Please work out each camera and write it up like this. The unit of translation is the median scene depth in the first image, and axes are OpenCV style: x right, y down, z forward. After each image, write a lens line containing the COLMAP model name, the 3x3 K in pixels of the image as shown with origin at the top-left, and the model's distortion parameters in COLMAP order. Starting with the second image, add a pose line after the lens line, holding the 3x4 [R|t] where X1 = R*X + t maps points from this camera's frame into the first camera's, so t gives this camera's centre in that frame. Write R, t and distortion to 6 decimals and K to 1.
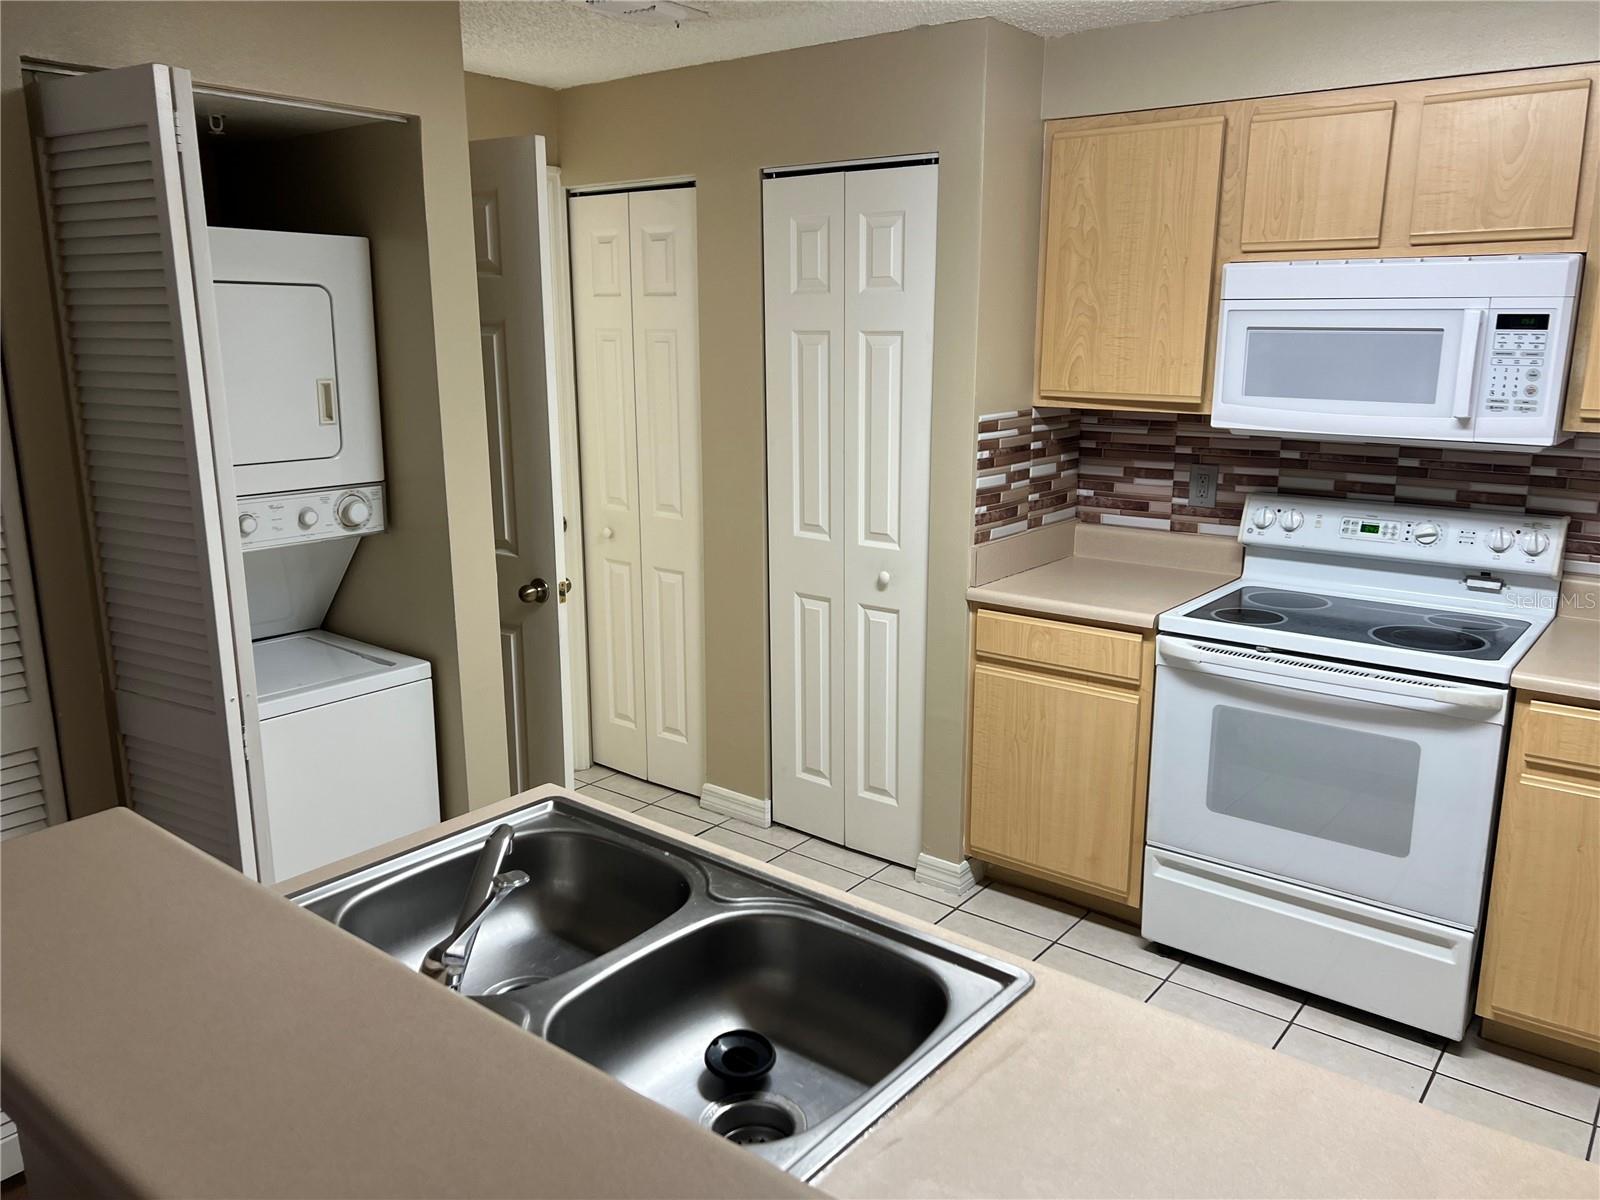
lens RADIAL K [[1179.3, 0, 824.2], [0, 1179.3, 611.5], [0, 0, 1]] dist [0.073964, -0.112934]
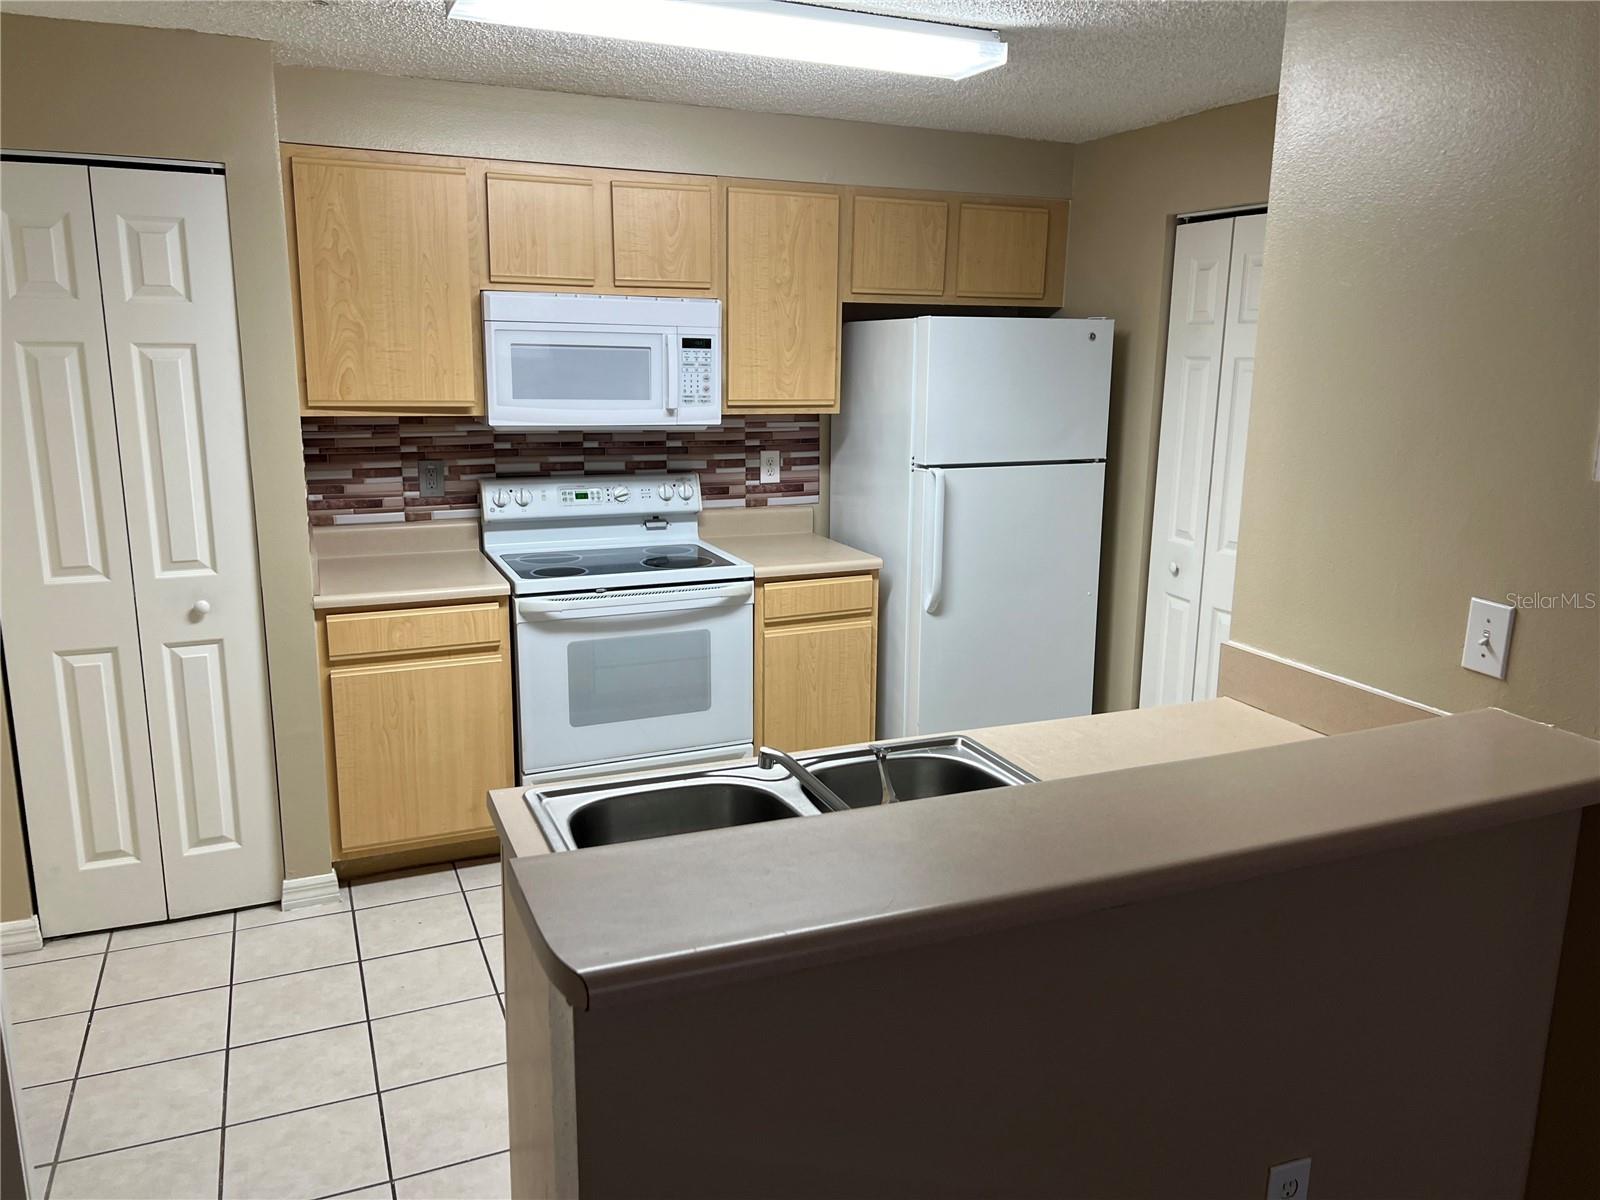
lens RADIAL K [[1183.0, 0, 800.0], [0, 1183.0, 600.0], [0, 0, 1]] dist [0.072810, -0.078398]
pose [[0.485125, -0.183871, 0.854895, -0.570756], [0.192627, 0.976099, 0.100631, -0.041906], [-0.852965, 0.115857, 0.508948, 0.129306]]
